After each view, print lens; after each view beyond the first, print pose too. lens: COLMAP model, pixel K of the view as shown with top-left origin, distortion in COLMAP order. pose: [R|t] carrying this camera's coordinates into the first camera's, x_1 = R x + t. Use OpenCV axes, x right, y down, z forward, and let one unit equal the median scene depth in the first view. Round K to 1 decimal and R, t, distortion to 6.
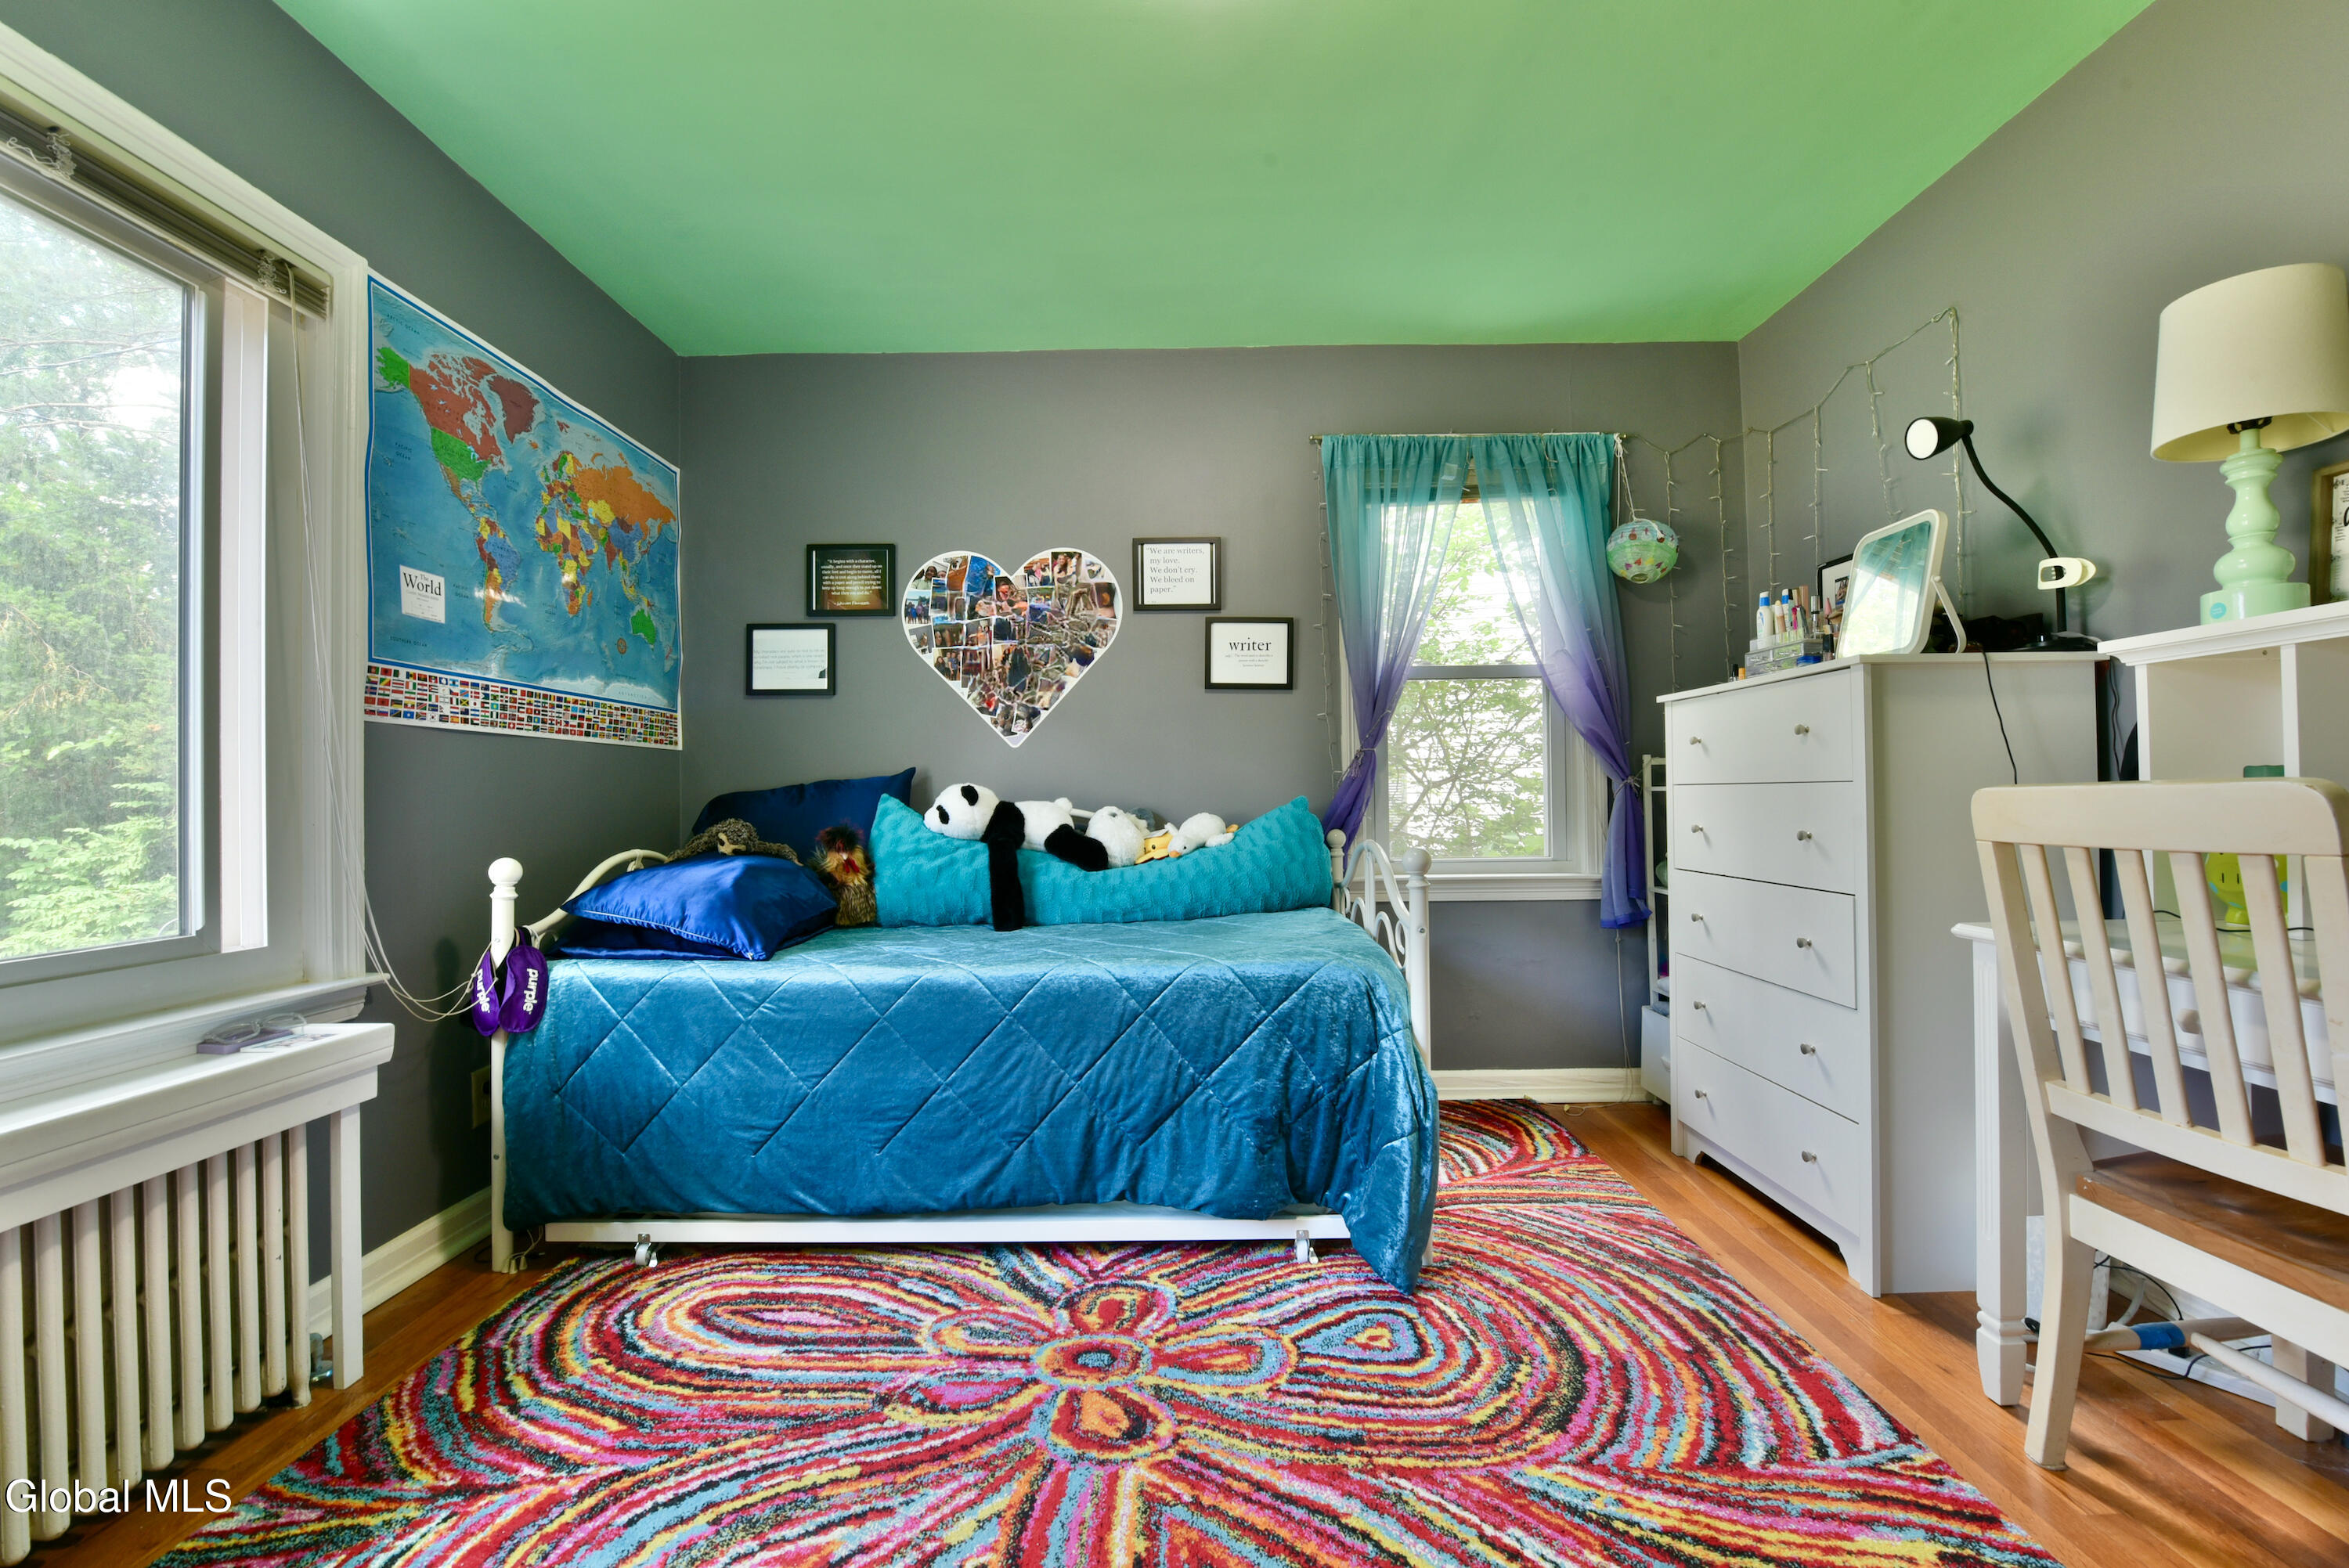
lens RADIAL K [[963.0, 0, 1187.7], [0, 963.0, 788.2], [0, 0, 1]] dist [-0.013992, -0.004039]
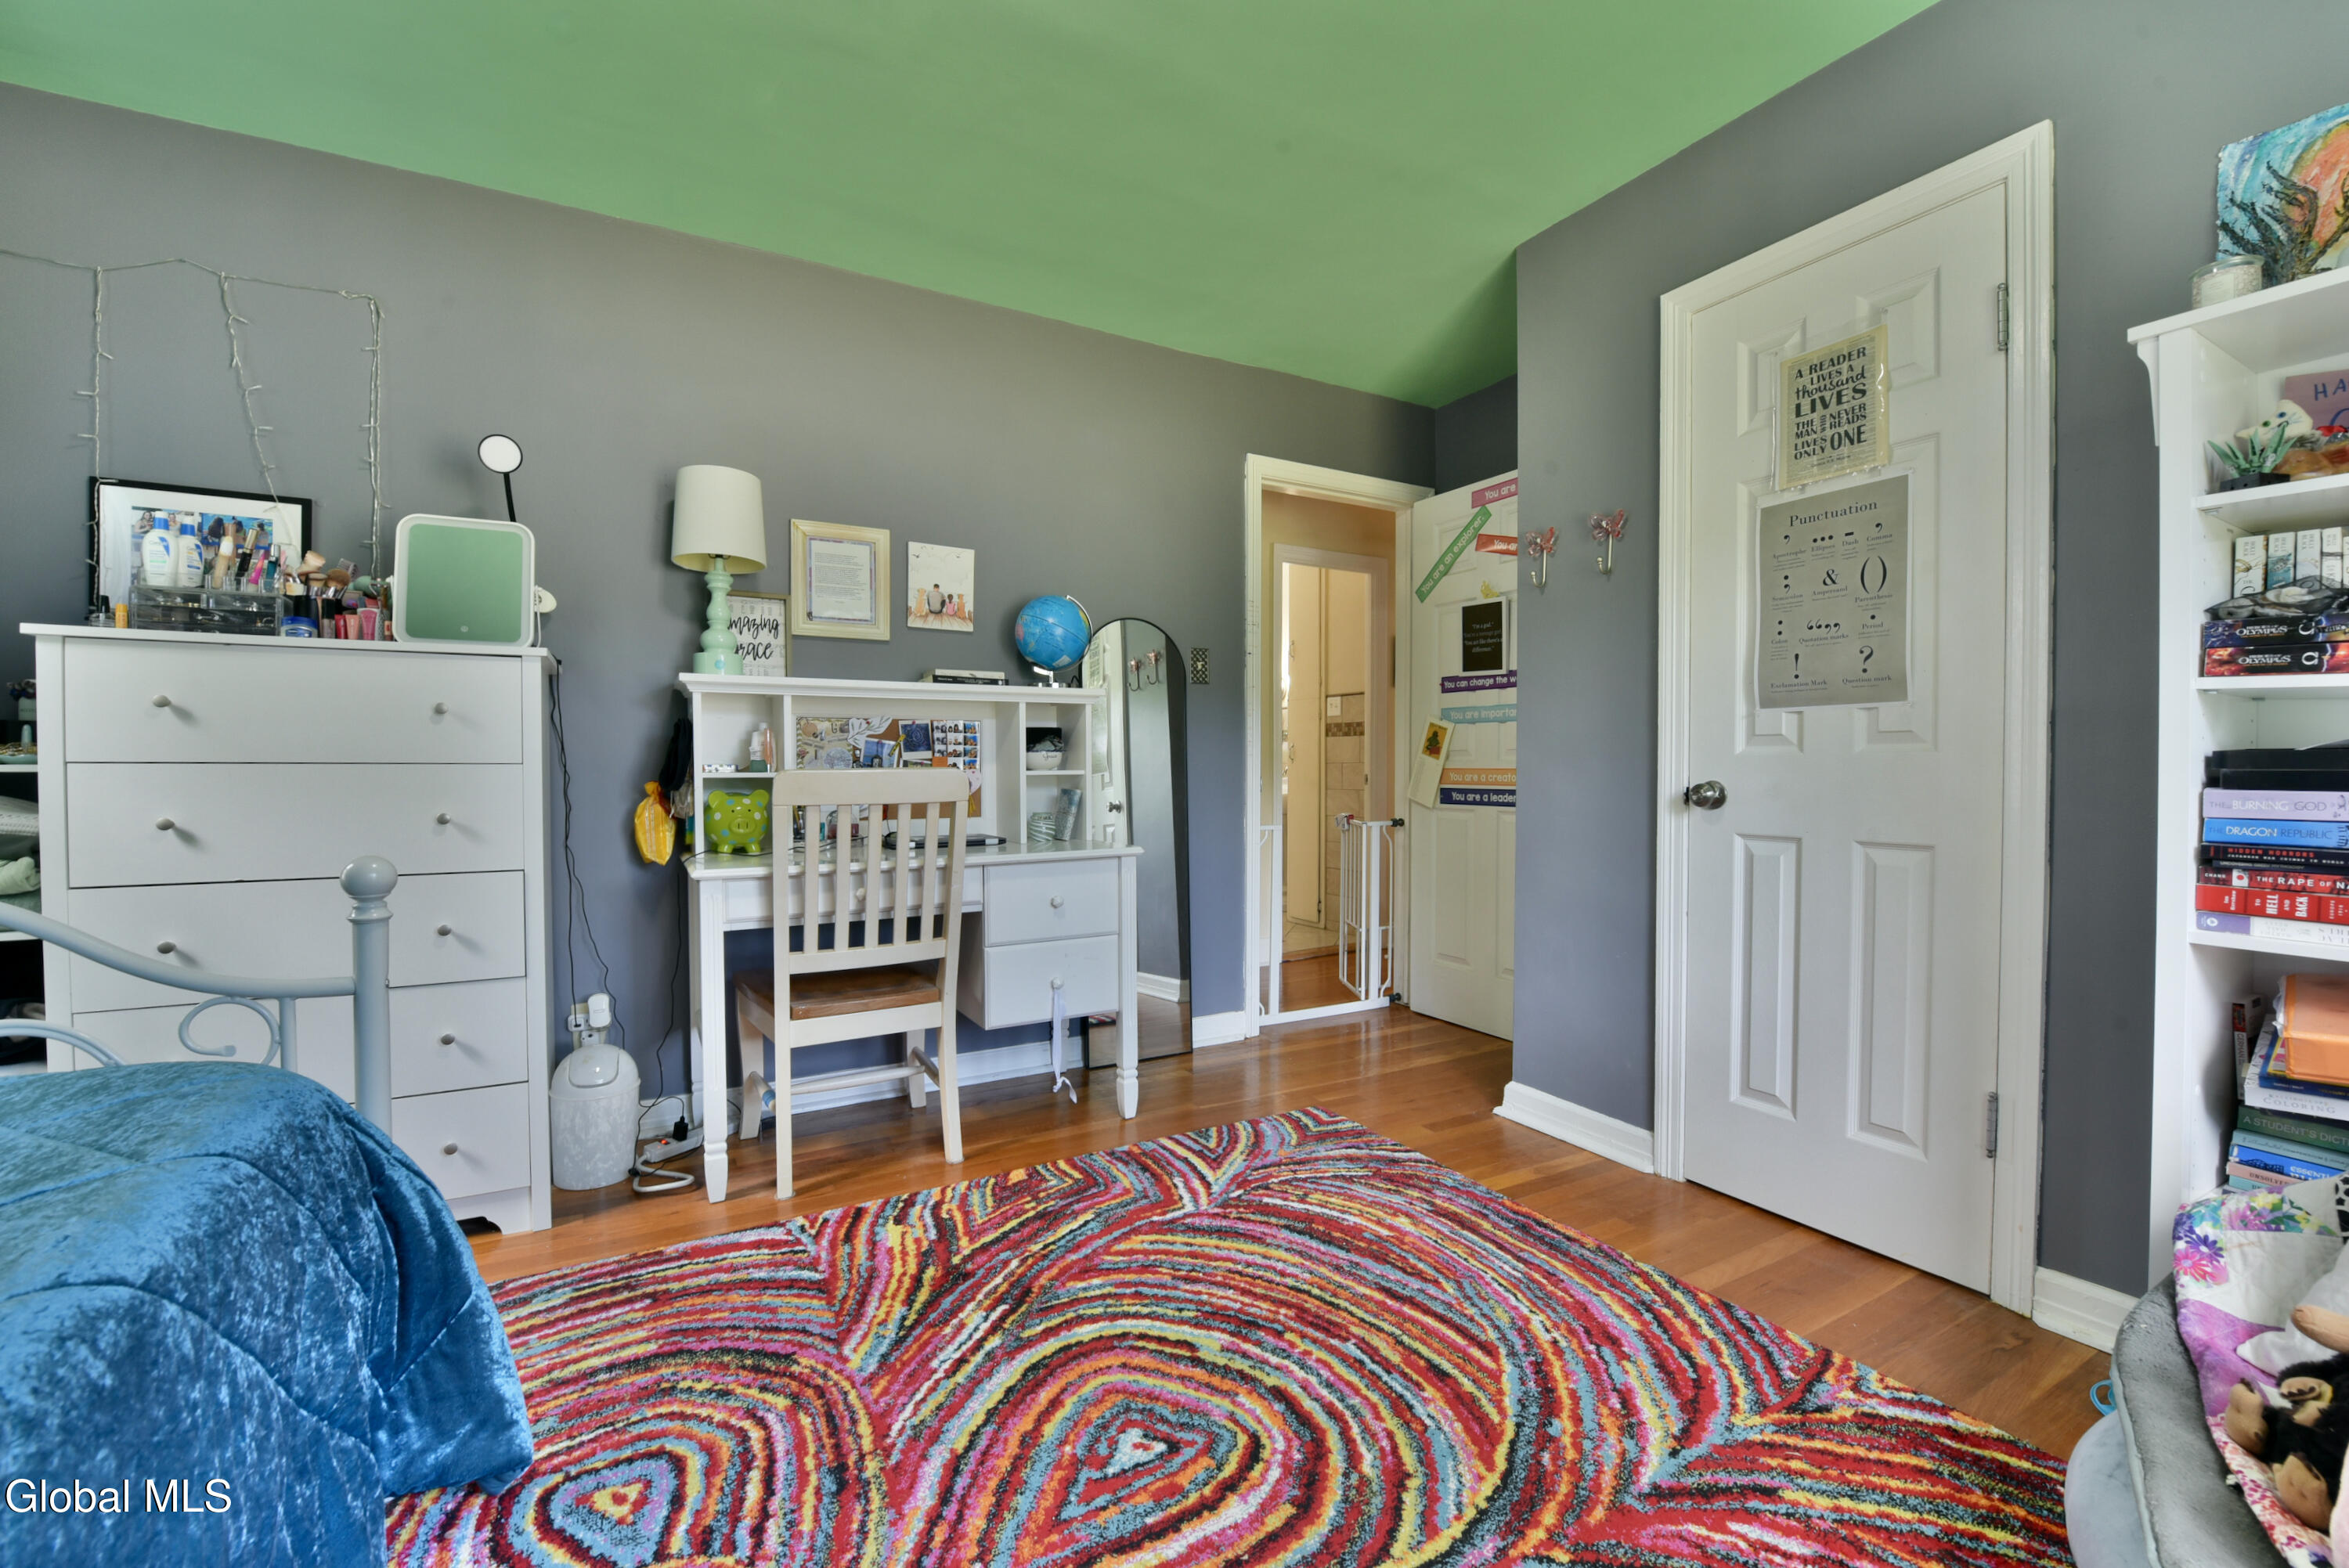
lens RADIAL K [[958.5, 0, 1177.5], [0, 958.5, 787.3], [0, 0, 1]] dist [-0.012246, -0.003648]
pose [[-0.494229, -0.003676, 0.869324, -0.572349], [-0.000853, 0.999993, 0.003744, 0.012643], [-0.869332, 0.001109, -0.494228, 0.853652]]
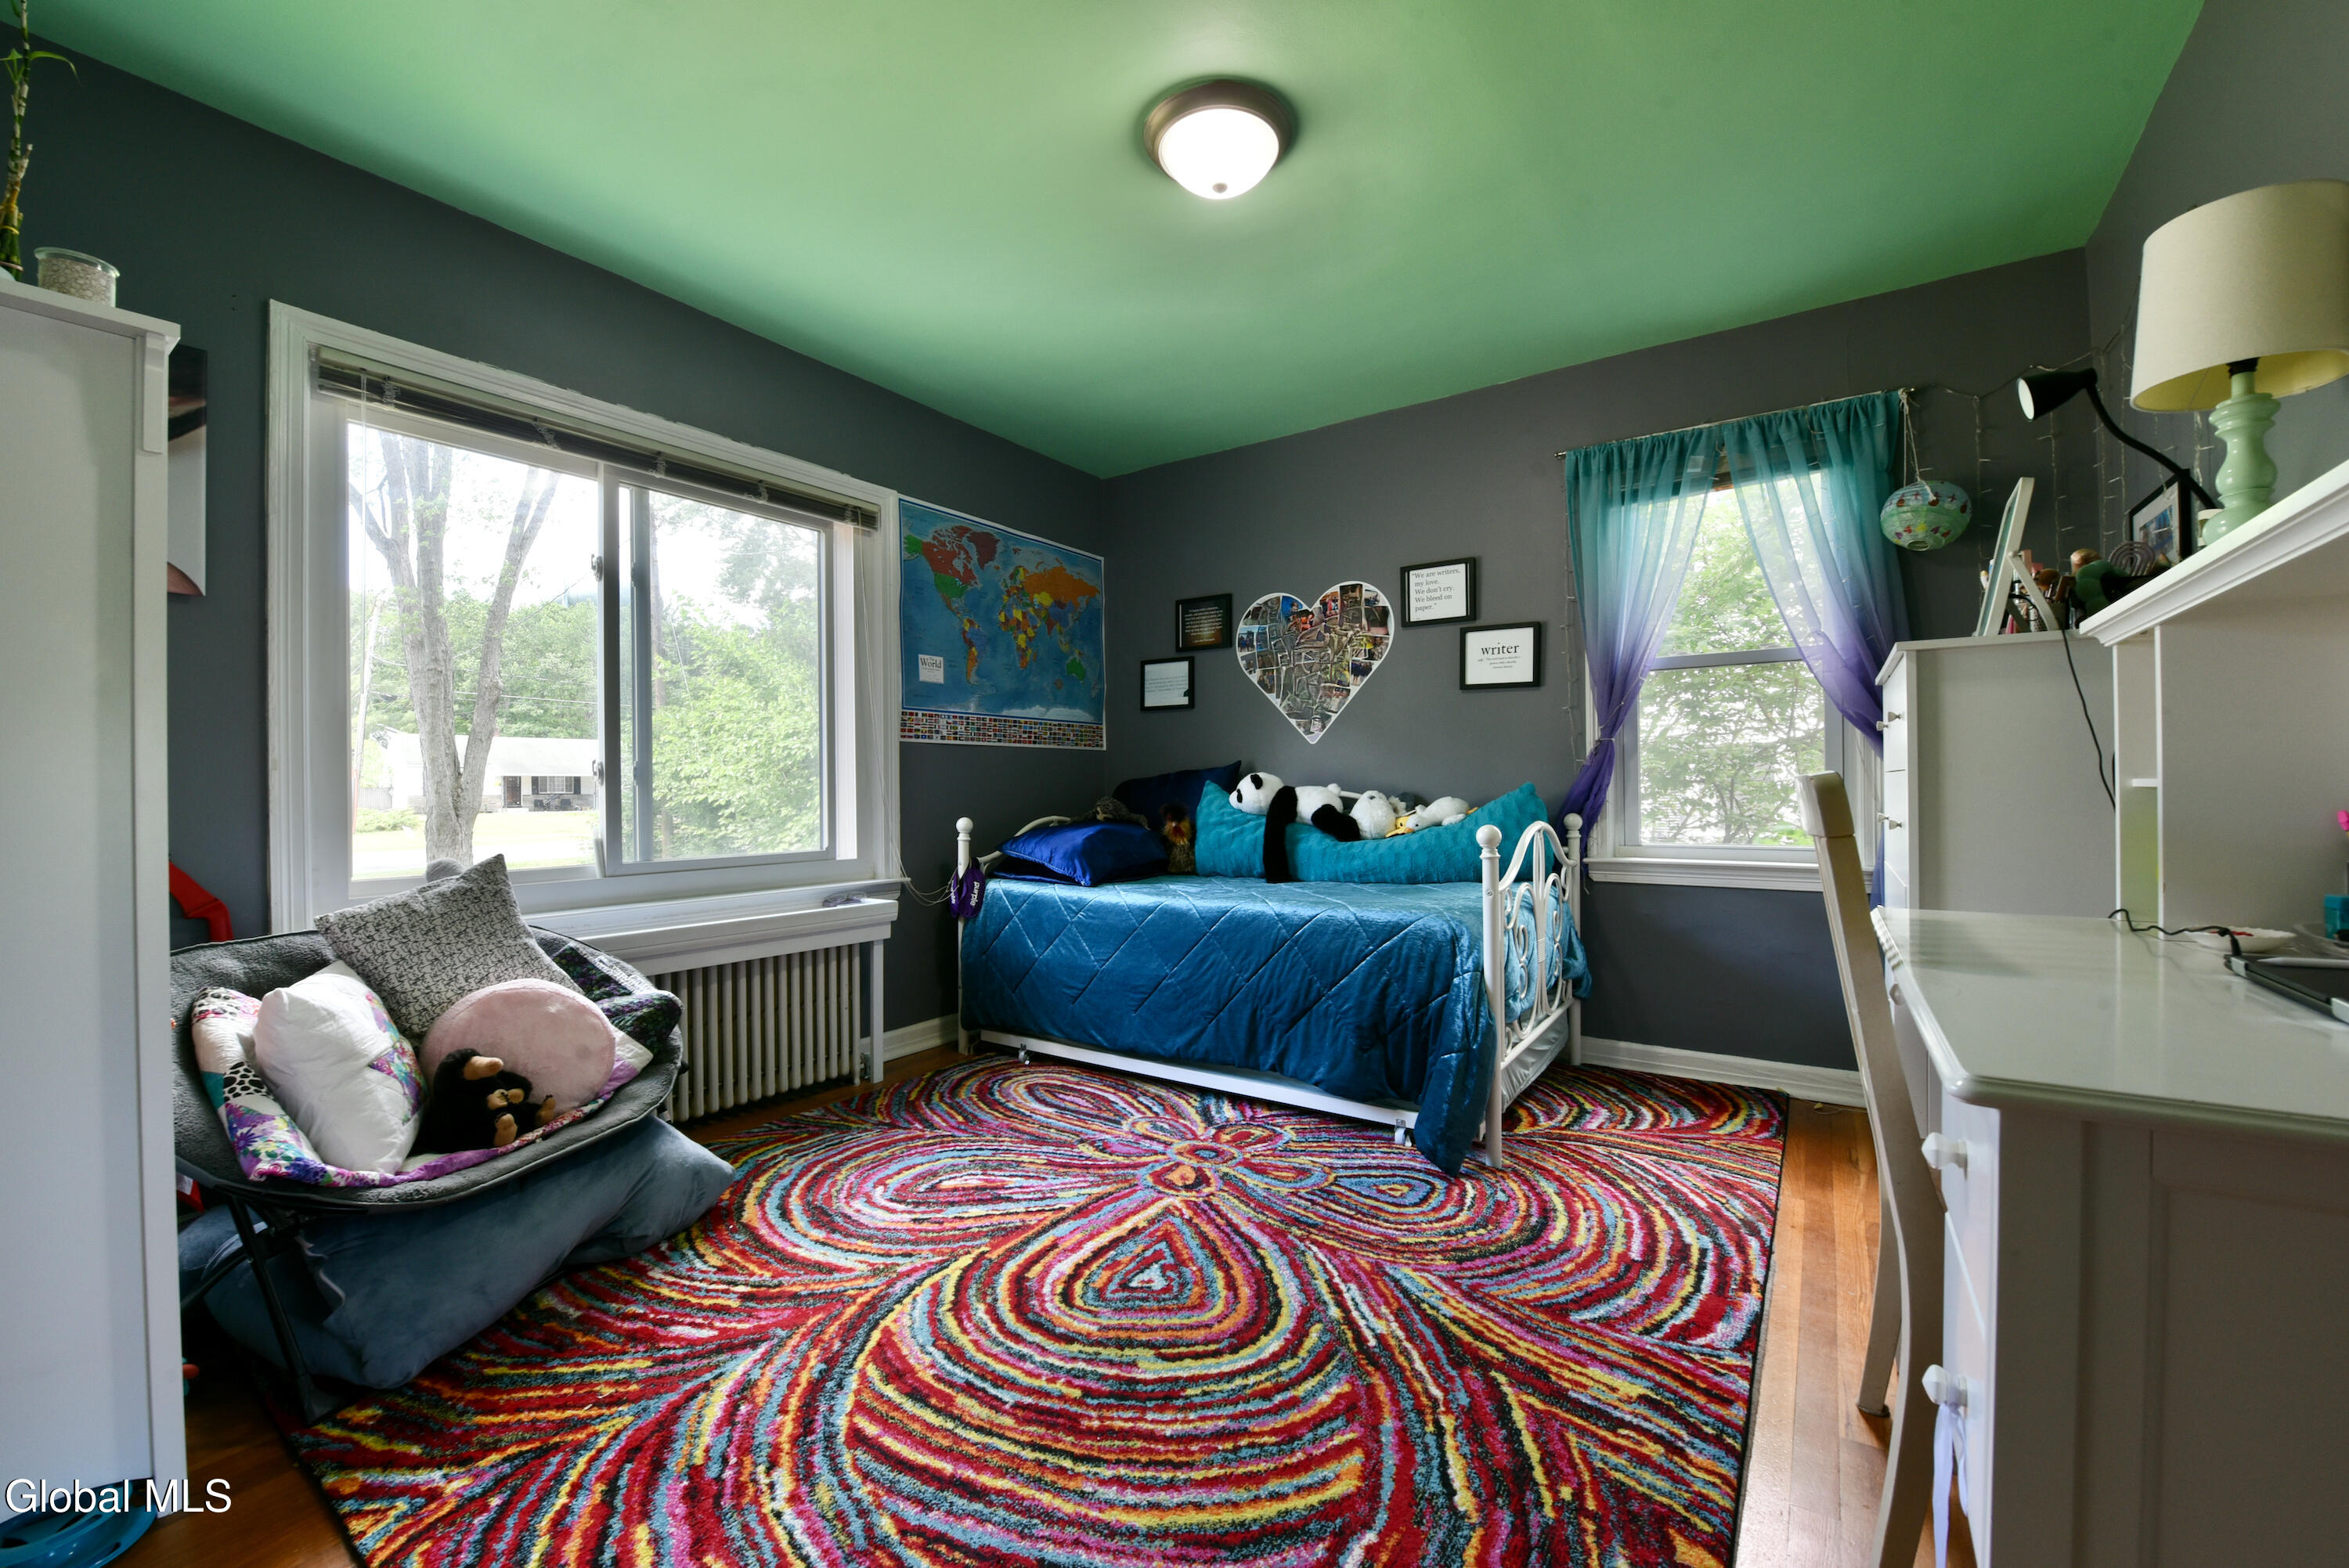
lens RADIAL K [[958.5, 0, 1177.5], [0, 958.5, 787.3], [0, 0, 1]] dist [-0.012246, -0.003648]
pose [[0.825272, 0.005148, -0.564712, 0.603885], [0.003445, 0.999894, 0.014148, -0.005235], [0.564725, -0.013622, 0.825167, -0.226634]]
